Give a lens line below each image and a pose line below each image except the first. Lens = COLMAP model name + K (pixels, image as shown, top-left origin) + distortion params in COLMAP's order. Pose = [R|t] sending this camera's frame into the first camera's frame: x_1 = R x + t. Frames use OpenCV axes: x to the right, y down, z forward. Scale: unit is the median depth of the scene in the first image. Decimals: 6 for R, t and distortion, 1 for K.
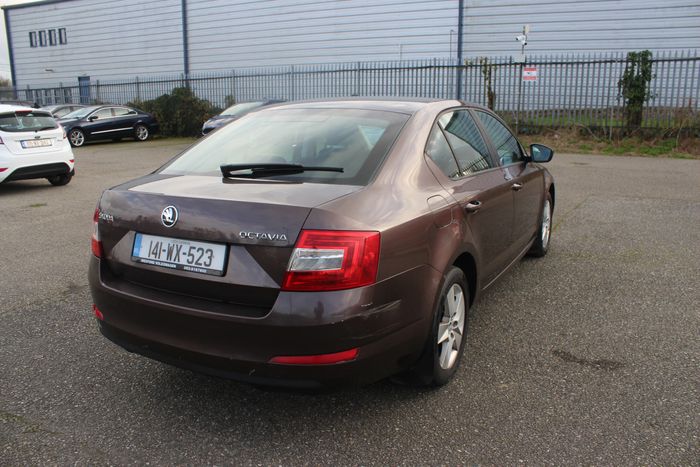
lens RADIAL K [[599.2, 0, 370.1], [0, 599.2, 242.8], [0, 0, 1]] dist [-0.153493, 0.126029]
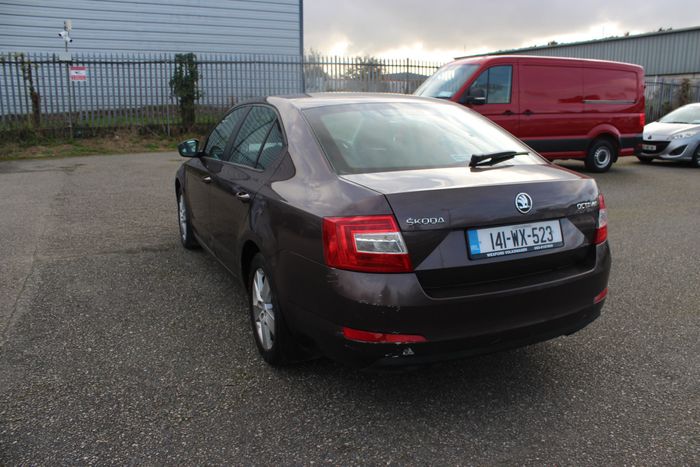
lens RADIAL K [[599.2, 0, 362.3], [0, 599.2, 239.5], [0, 0, 1]] dist [-0.153493, 0.126029]
pose [[0.578776, -0.175807, 0.796310, -0.255611], [0.181796, 0.979727, 0.084168, -0.022960], [-0.794964, 0.096051, 0.599004, 0.112928]]
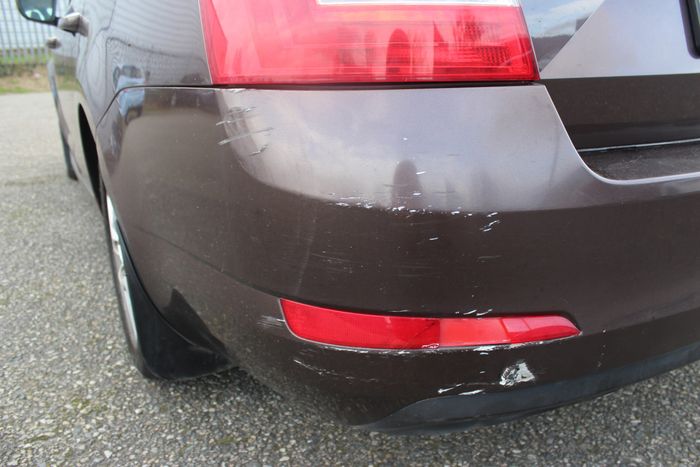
lens RADIAL K [[599.2, 0, 344.5], [0, 599.2, 229.4], [0, 0, 1]] dist [-0.153493, 0.126029]
pose [[0.544688, -0.254886, 0.798967, -0.164160], [0.223601, 0.962347, 0.154569, 0.002483], [-0.808280, 0.094458, 0.581172, 0.187271]]
